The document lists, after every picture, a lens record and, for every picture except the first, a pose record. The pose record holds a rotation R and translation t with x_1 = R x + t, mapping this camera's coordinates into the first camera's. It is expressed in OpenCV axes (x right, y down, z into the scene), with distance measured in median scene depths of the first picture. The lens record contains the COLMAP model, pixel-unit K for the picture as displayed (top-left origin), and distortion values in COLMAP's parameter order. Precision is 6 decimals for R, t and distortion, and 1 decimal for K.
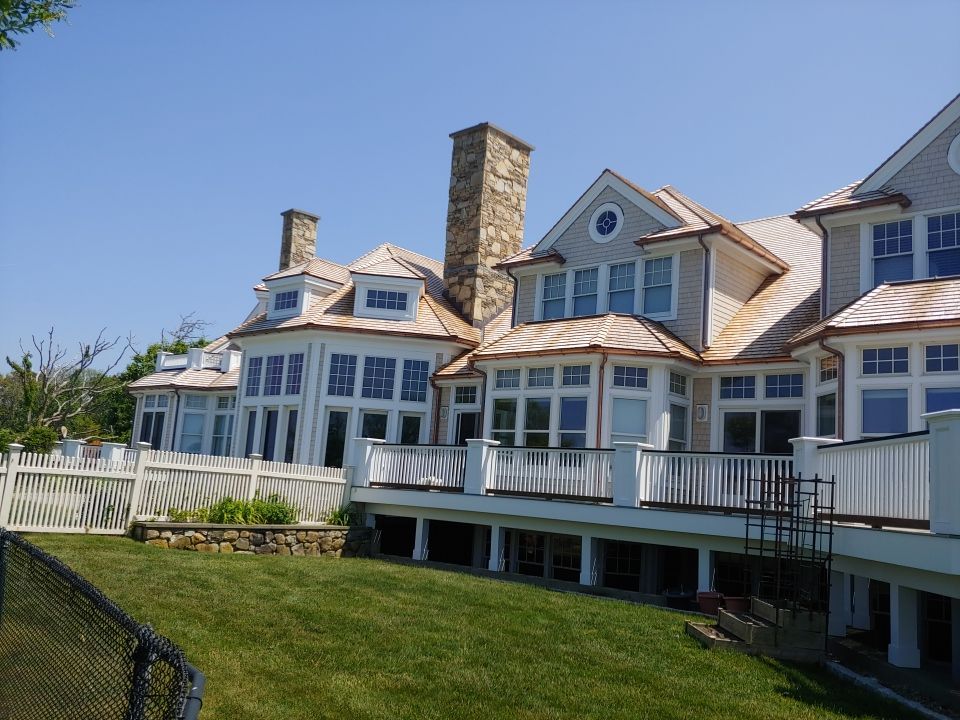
lens RADIAL K [[846.8, 0, 496.9], [0, 846.8, 361.0], [0, 0, 1]] dist [0.136212, -0.282965]
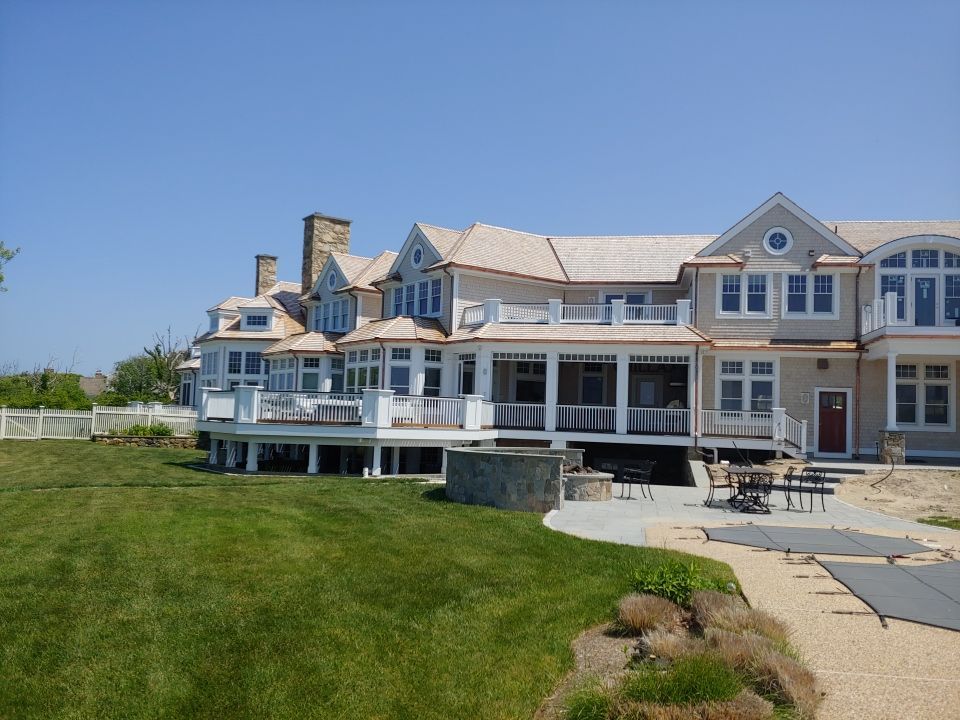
lens RADIAL K [[858.1, 0, 502.2], [0, 858.1, 365.8], [0, 0, 1]] dist [0.041367, -0.108956]
pose [[0.973208, -0.047905, -0.224879, 1.102040], [0.063611, 0.995976, 0.063123, -0.079454], [0.220950, -0.075737, 0.972340, -0.974707]]
